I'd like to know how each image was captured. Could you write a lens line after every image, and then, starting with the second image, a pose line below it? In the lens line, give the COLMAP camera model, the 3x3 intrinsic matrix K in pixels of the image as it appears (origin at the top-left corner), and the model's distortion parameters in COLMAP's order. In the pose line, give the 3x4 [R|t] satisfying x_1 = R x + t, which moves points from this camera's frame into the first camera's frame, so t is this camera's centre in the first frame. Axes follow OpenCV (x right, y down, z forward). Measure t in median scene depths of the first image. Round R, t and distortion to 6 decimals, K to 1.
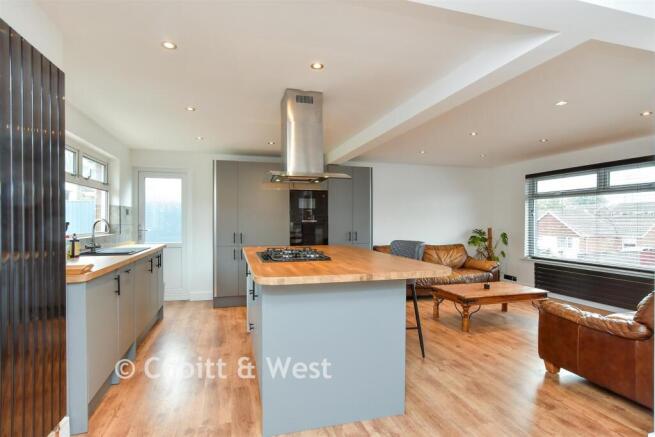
lens RADIAL K [[355.1, 0, 325.3], [0, 355.1, 221.6], [0, 0, 1]] dist [0.002445, 0.000291]
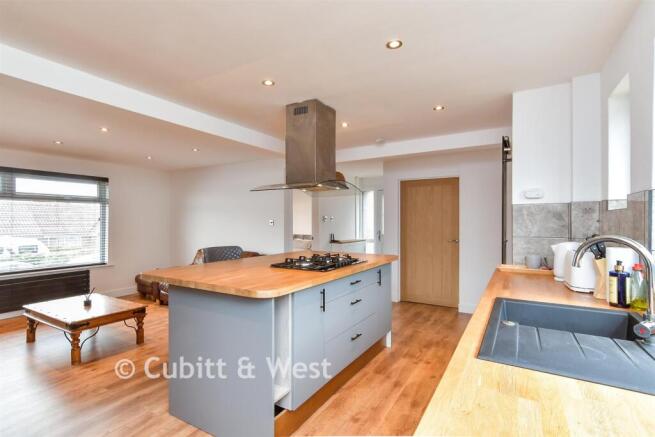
lens RADIAL K [[317.8, 0, 326.9], [0, 317.8, 225.3], [0, 0, 1]] dist [0.003774, 0.000576]
pose [[-0.692154, -0.008389, 0.721701, -0.447976], [-0.001049, 0.999943, 0.010618, -0.015299], [-0.721749, 0.006592, -0.692124, 0.948256]]
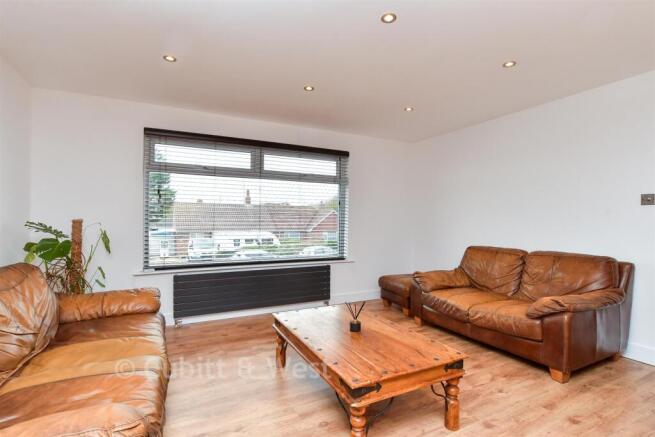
lens RADIAL K [[317.5, 0, 327.8], [0, 317.5, 215.2], [0, 0, 1]] dist [-0.001765, 0.000029]
pose [[-0.200351, 0.017032, 0.979576, 0.001312], [0.000676, 0.999851, -0.017247, 0.023906], [-0.979724, -0.002793, -0.200333, 0.960626]]
